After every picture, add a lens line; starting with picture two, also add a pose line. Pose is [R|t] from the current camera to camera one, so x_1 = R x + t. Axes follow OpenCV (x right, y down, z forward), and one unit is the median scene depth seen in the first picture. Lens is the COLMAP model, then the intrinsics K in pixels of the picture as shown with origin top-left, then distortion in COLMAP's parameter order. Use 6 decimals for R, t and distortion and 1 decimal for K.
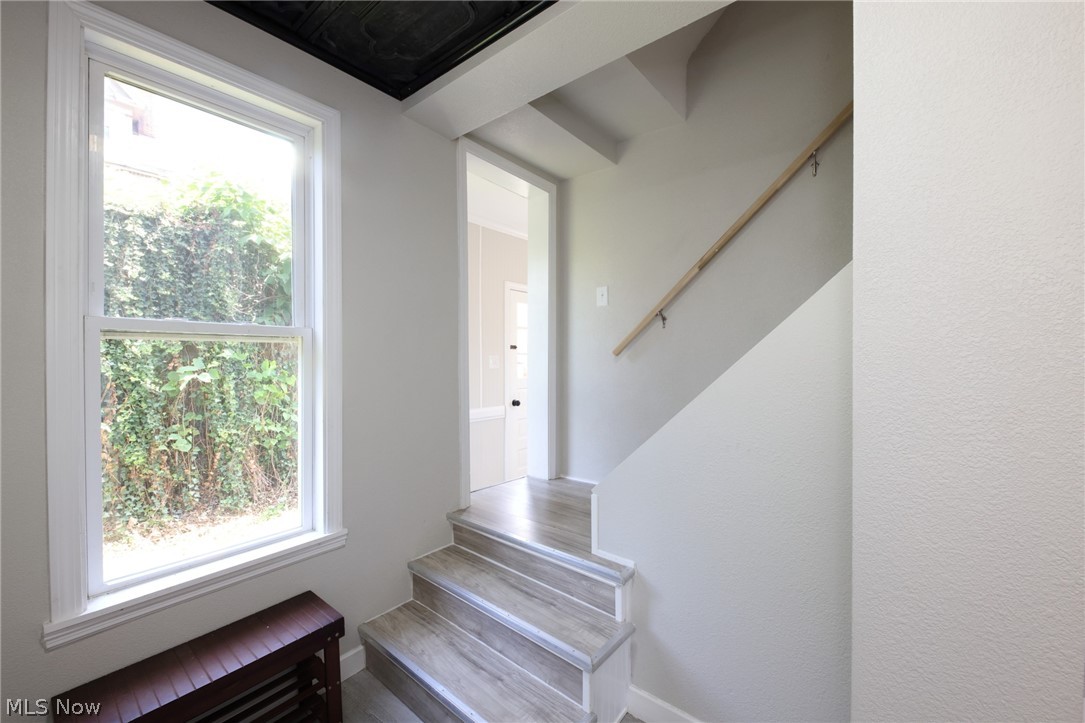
lens RADIAL K [[432.0, 0, 544.7], [0, 432.0, 364.9], [0, 0, 1]] dist [0.003373, -0.001802]
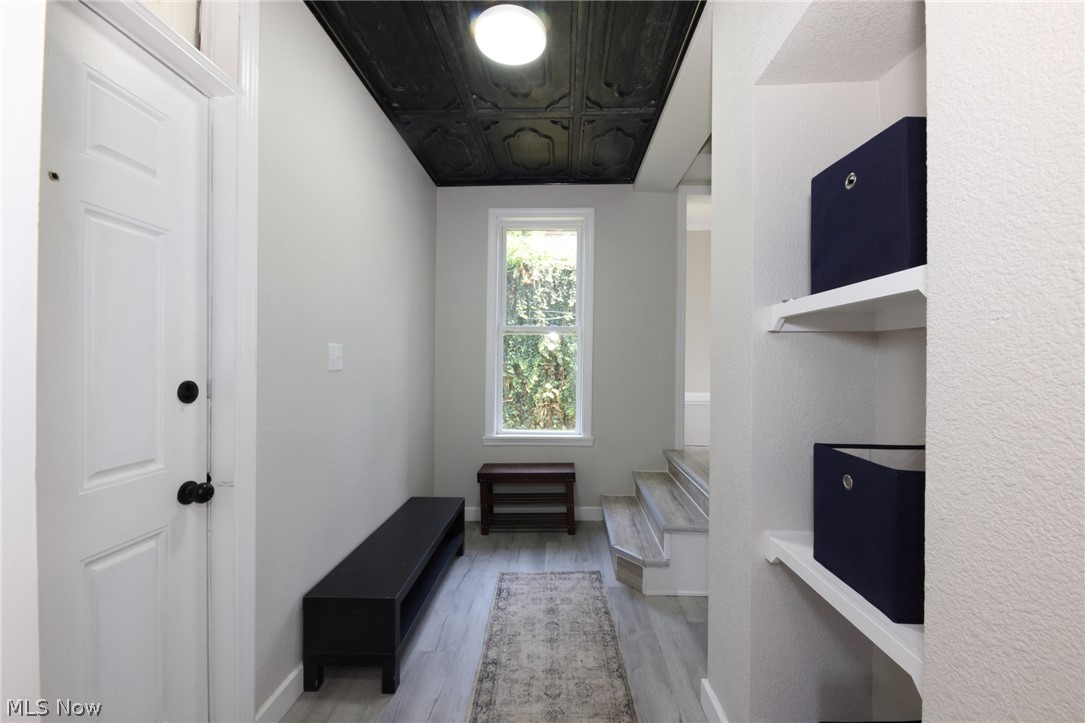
lens RADIAL K [[432.0, 0, 542.6], [0, 432.0, 360.8], [0, 0, 1]] dist [0.003373, -0.001802]
pose [[0.590718, -0.002805, -0.806873, 0.674350], [-0.008979, 0.999909, -0.010050, 0.059671], [0.806828, 0.013182, 0.590639, -0.186154]]
